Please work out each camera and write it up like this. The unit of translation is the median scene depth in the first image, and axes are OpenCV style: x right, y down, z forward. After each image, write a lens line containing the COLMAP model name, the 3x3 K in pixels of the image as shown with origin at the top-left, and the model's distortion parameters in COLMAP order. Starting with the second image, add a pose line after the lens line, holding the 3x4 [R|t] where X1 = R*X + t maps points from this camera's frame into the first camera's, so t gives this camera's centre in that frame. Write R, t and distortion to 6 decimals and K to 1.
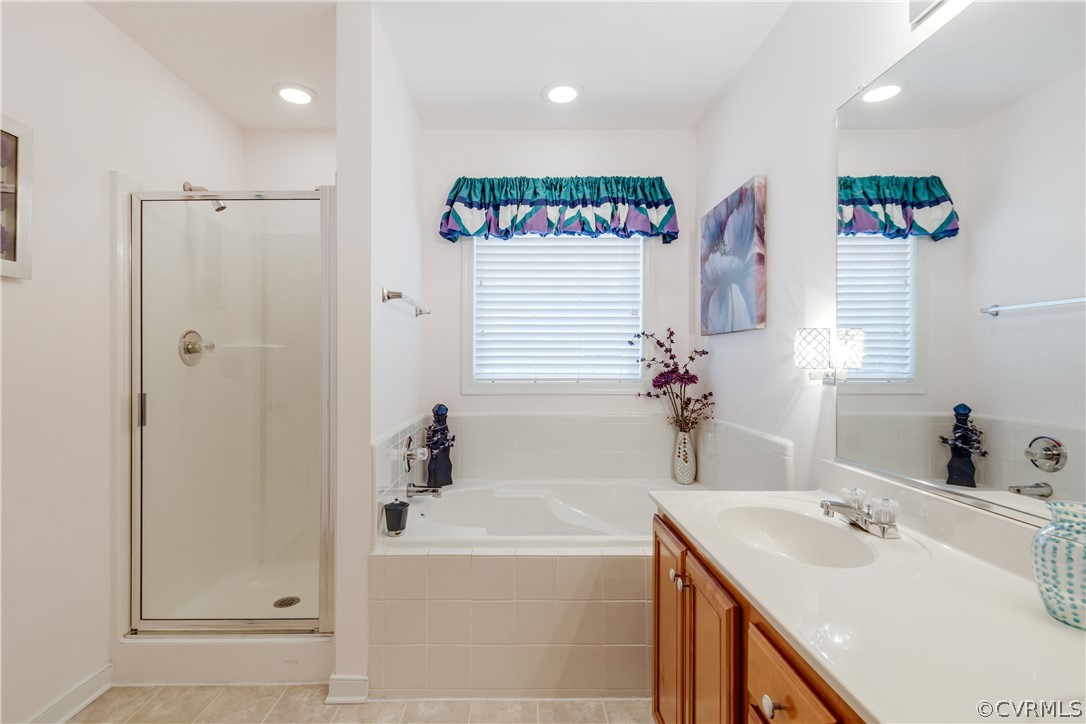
lens RADIAL K [[493.5, 0, 536.5], [0, 493.5, 358.5], [0, 0, 1]] dist [0.016183, -0.000319]
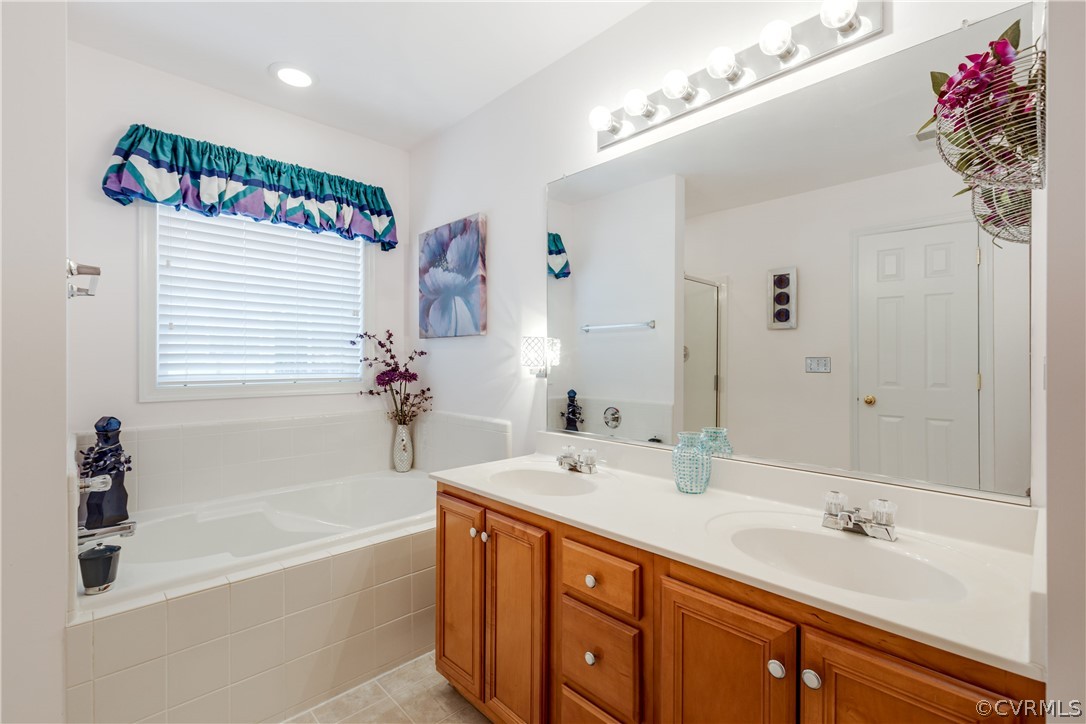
lens RADIAL K [[493.5, 0, 536.5], [0, 493.5, 358.5], [0, 0, 1]] dist [0.016183, -0.000319]
pose [[0.725069, 0.005524, 0.688654, -0.245230], [-0.005653, 0.999982, -0.002070, 0.001111], [-0.688653, -0.002391, 0.725087, -0.004221]]
